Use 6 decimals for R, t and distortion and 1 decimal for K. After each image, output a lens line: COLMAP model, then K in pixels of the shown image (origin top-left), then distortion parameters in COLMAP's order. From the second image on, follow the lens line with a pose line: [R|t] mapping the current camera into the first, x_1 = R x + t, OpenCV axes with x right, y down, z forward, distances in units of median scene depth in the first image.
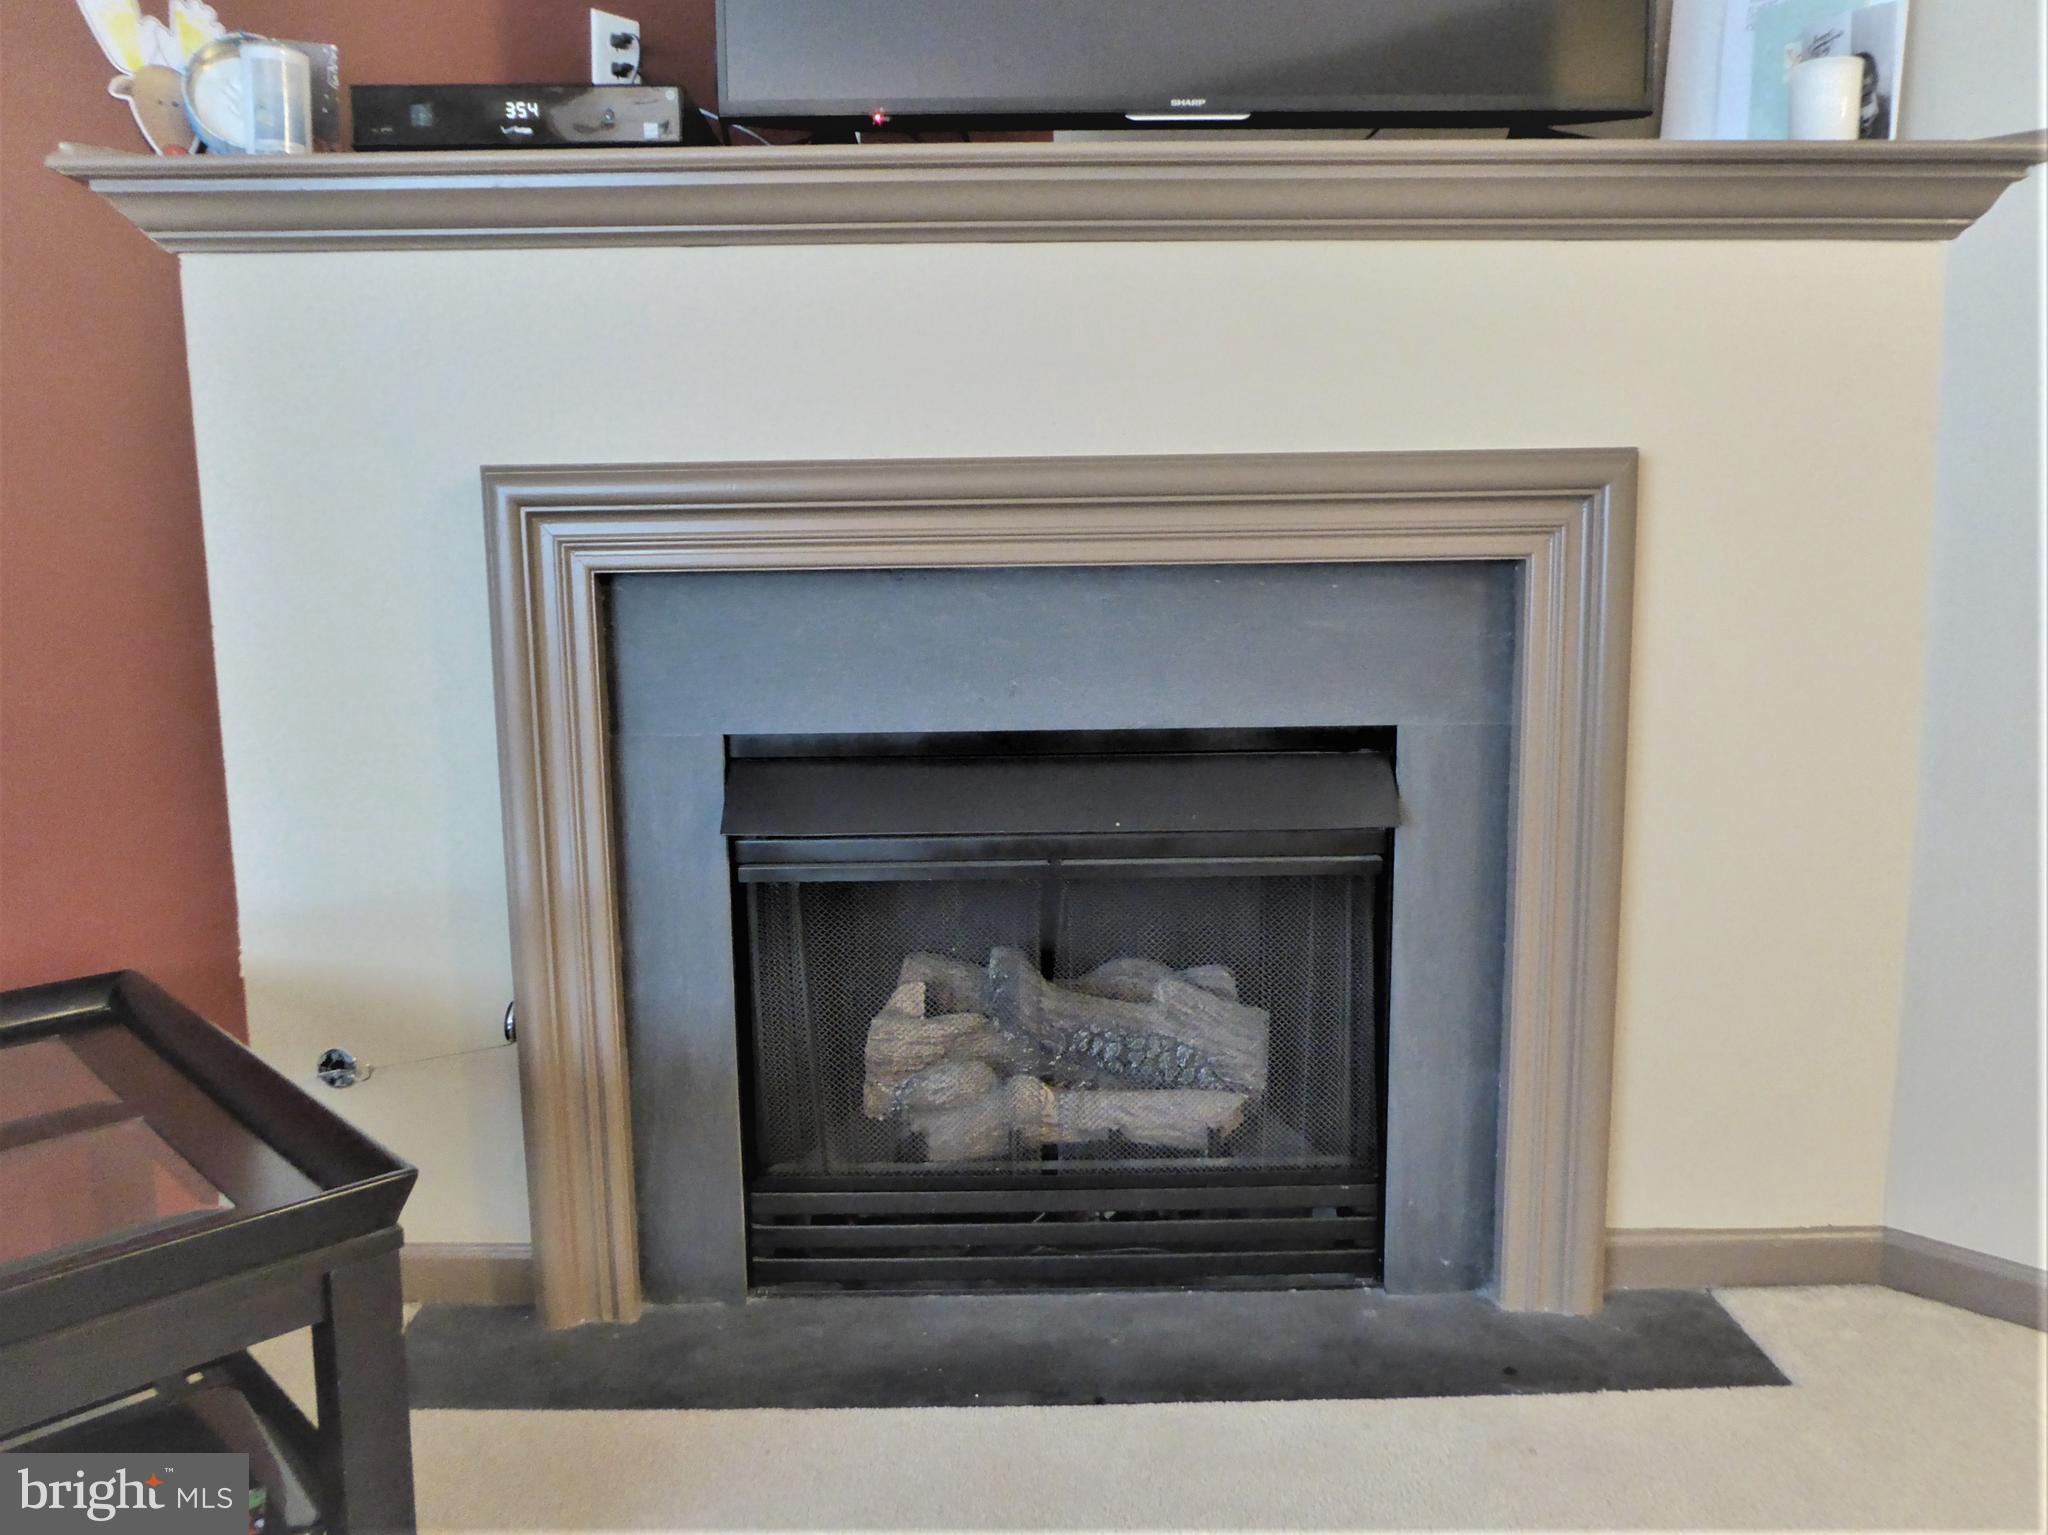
lens RADIAL K [[1446.0, 0, 1070.9], [0, 1446.0, 764.3], [0, 0, 1]] dist [-0.044834, 0.031912]
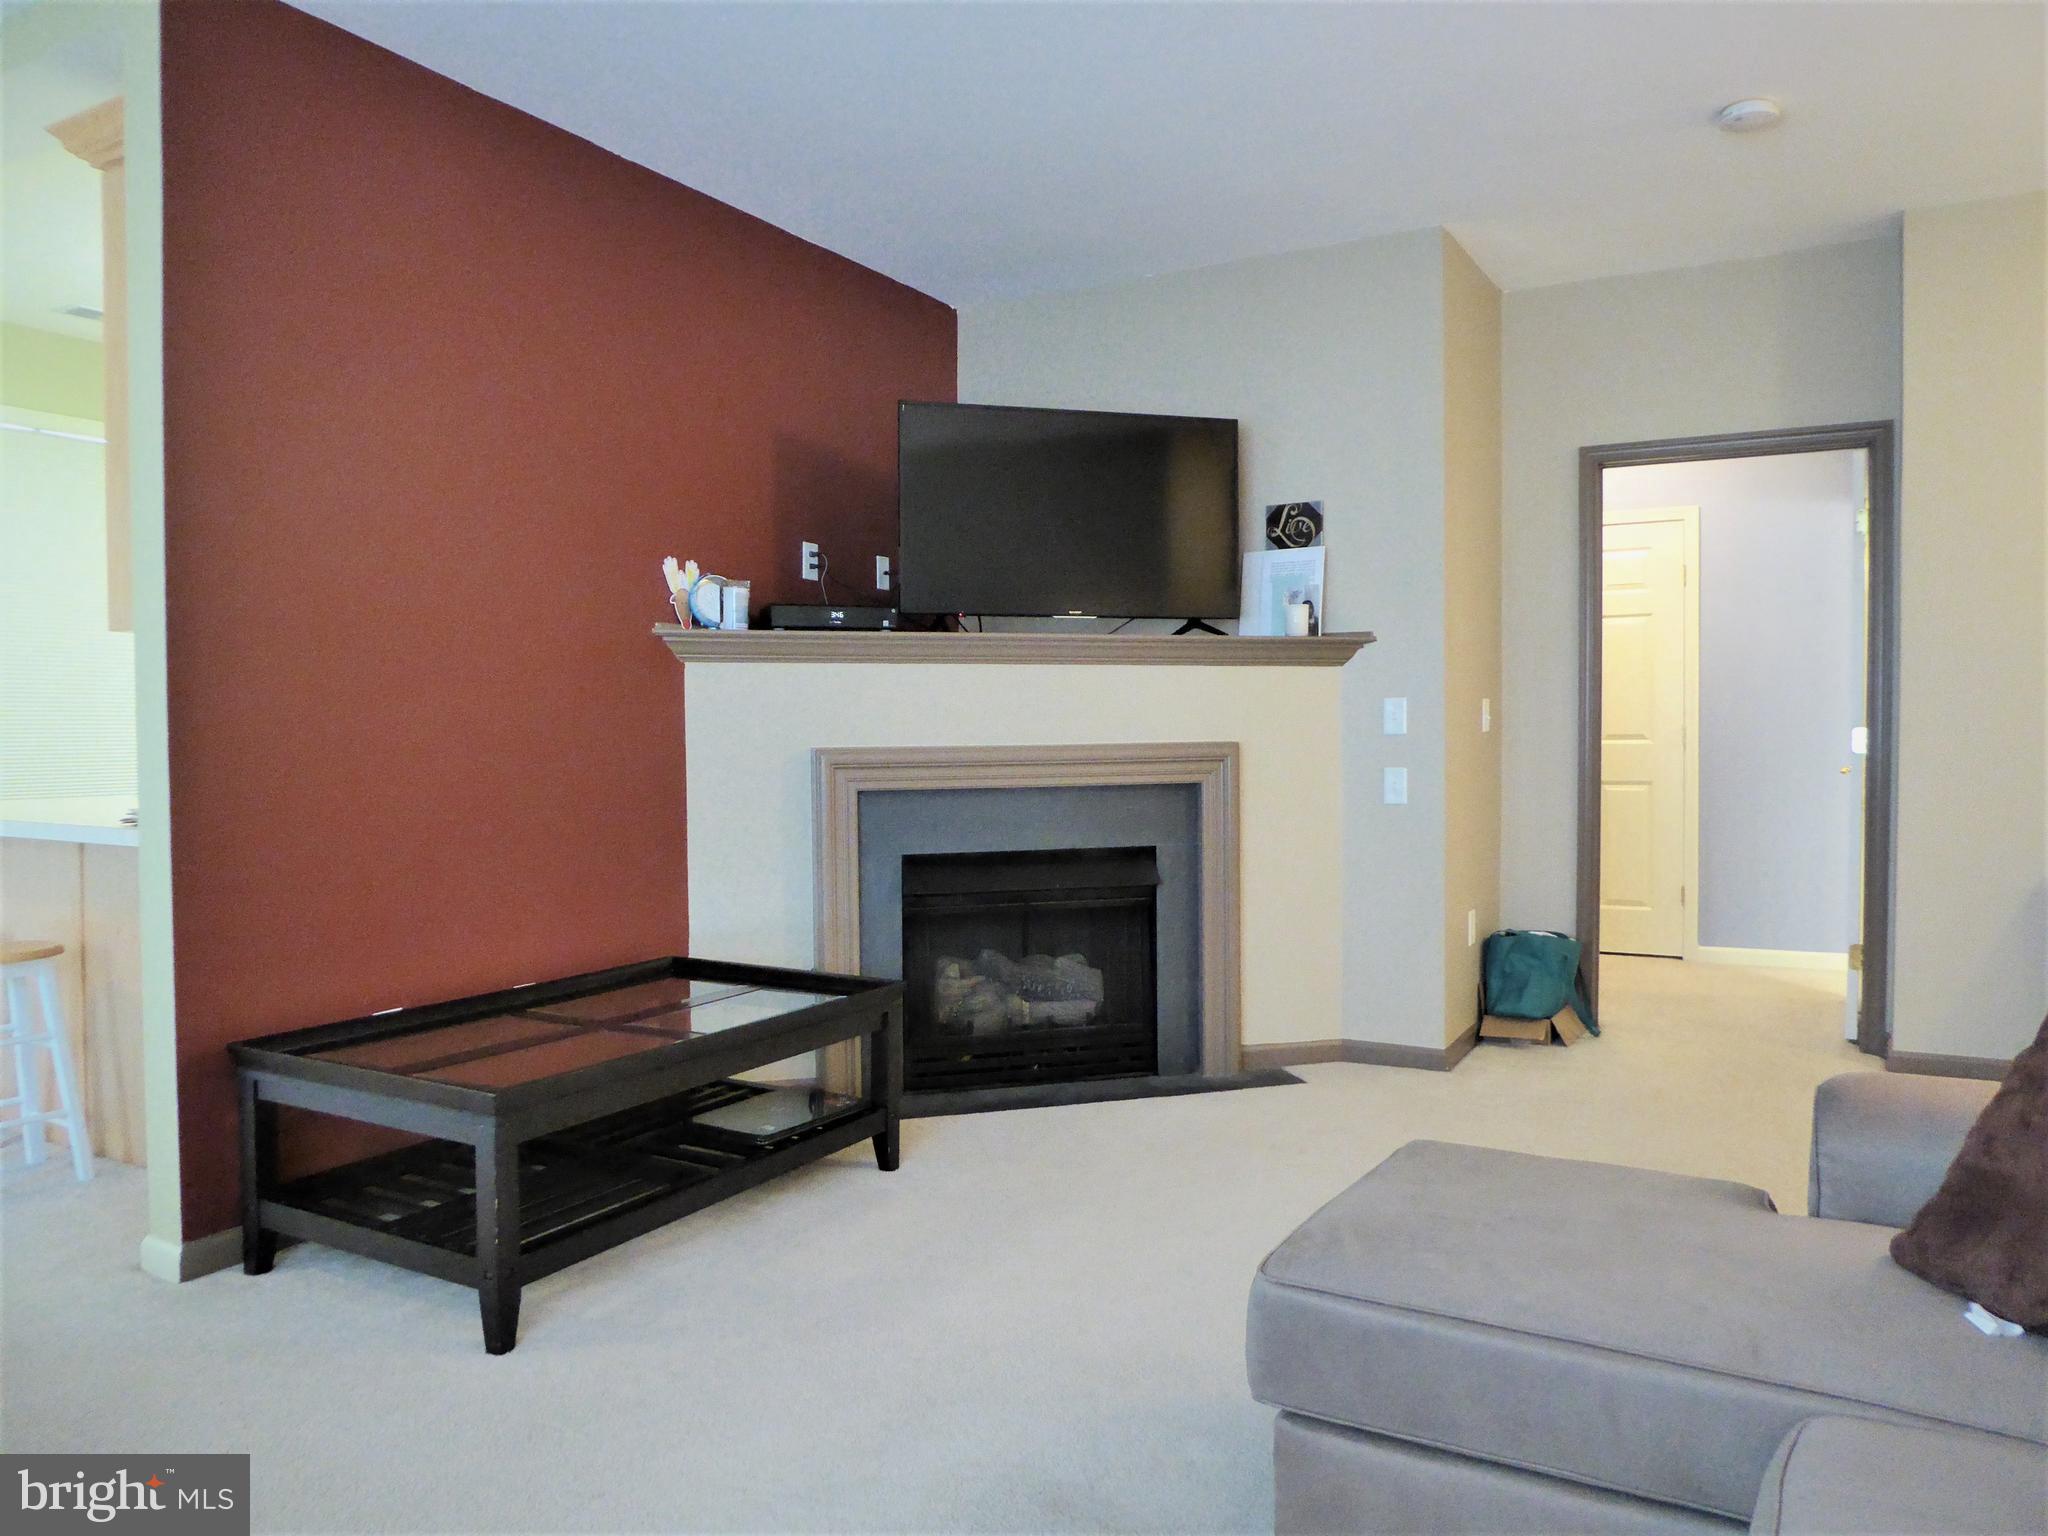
lens RADIAL K [[1446.0, 0, 1070.9], [0, 1446.0, 764.8], [0, 0, 1]] dist [-0.044834, 0.031912]
pose [[0.962802, -0.000999, 0.270207, -0.623716], [0.033757, 0.992603, -0.116614, 0.124629], [-0.268092, 0.121398, 0.955714, -1.461820]]
